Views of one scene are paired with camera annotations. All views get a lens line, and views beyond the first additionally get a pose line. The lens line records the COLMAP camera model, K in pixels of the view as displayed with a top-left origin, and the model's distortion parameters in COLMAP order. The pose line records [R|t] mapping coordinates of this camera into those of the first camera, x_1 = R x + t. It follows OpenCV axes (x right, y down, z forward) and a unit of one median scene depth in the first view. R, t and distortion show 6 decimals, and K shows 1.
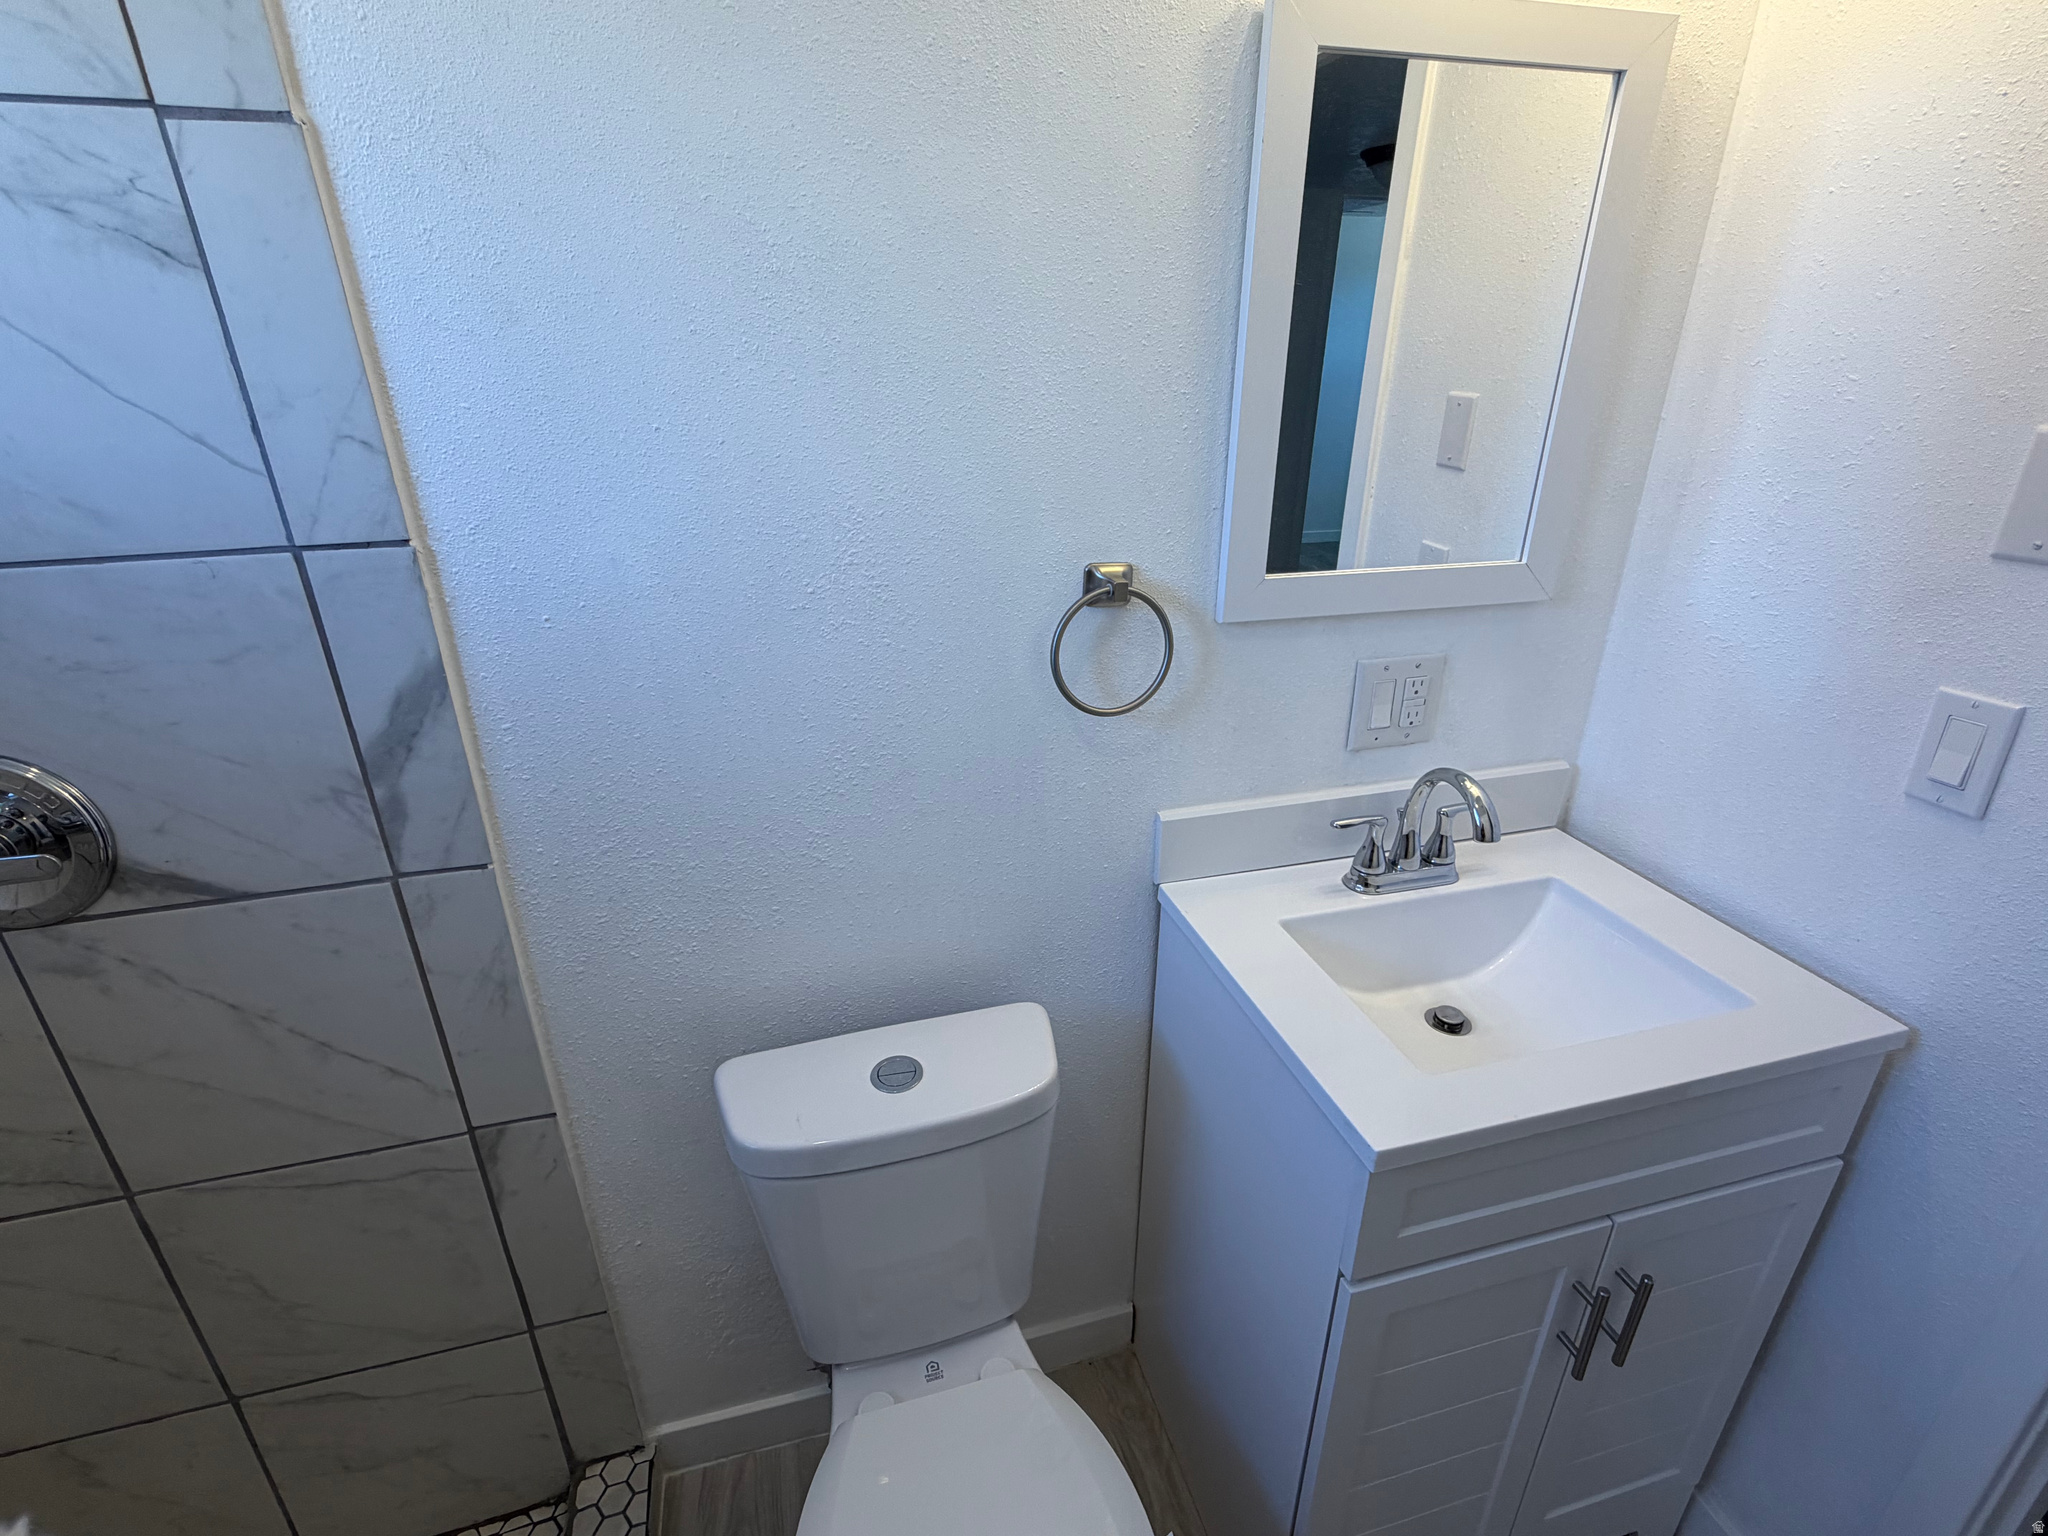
lens RADIAL K [[946.3, 0, 1021.2], [0, 946.3, 765.5], [0, 0, 1]] dist [0.000023, 0.000177]
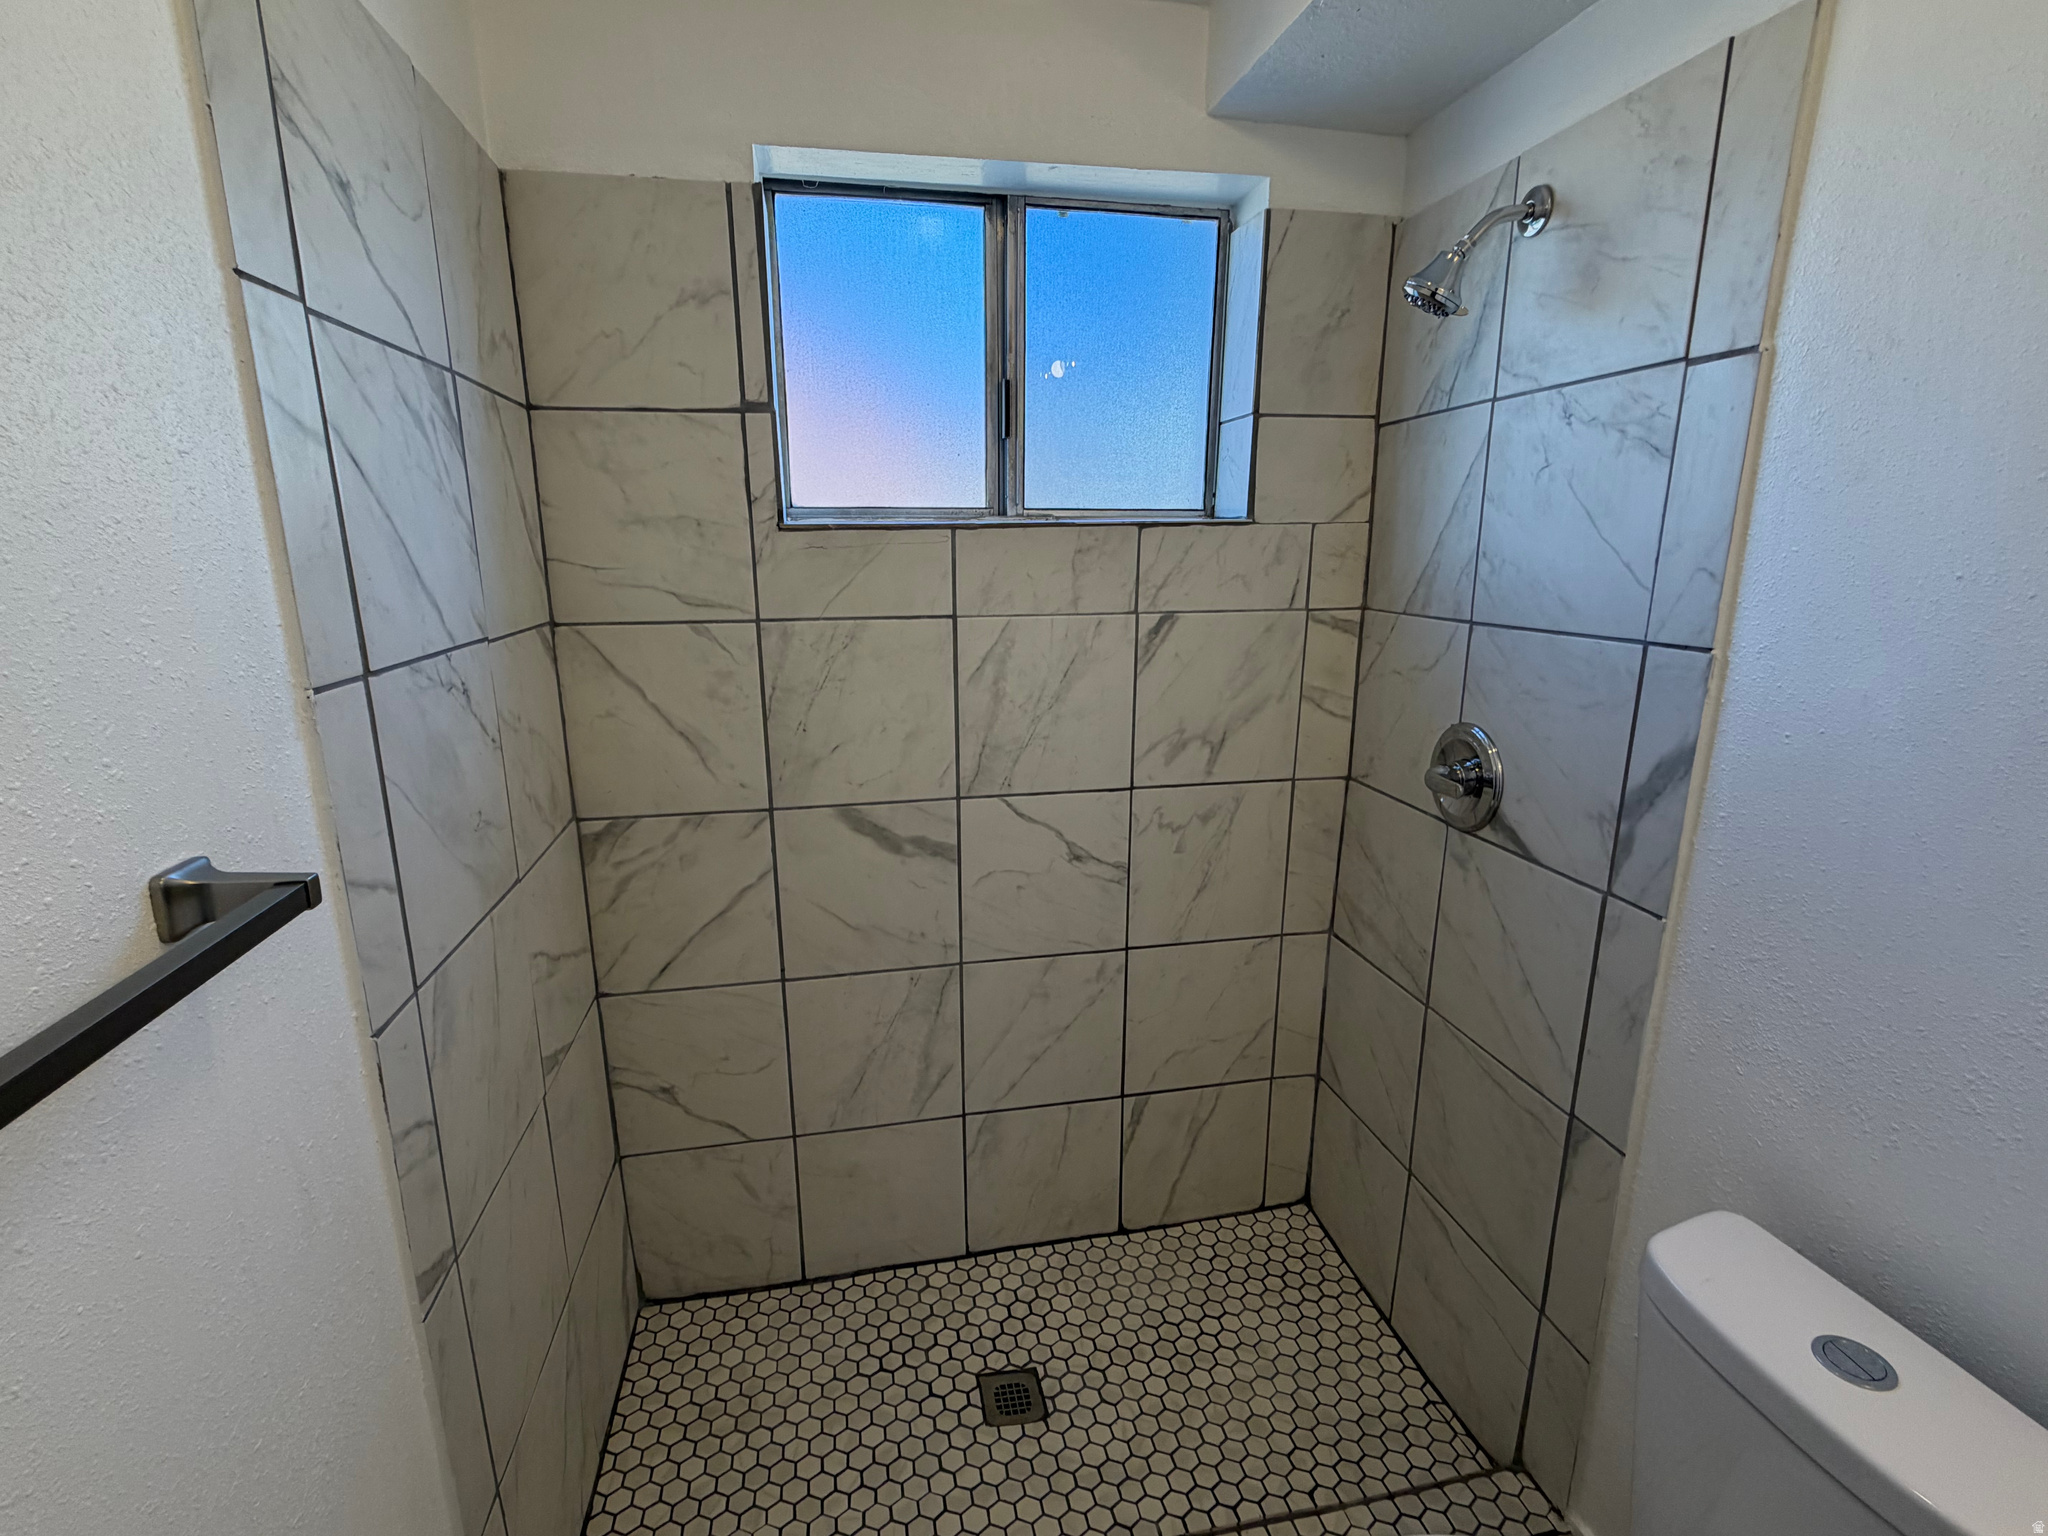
lens RADIAL K [[946.3, 0, 1023.8], [0, 946.3, 766.9], [0, 0, 1]] dist [0.000023, 0.000177]
pose [[-0.059131, 0.244359, -0.967880, 0.629610], [-0.384971, 0.888995, 0.247962, -0.052759], [0.921032, 0.387268, 0.041504, 0.146381]]
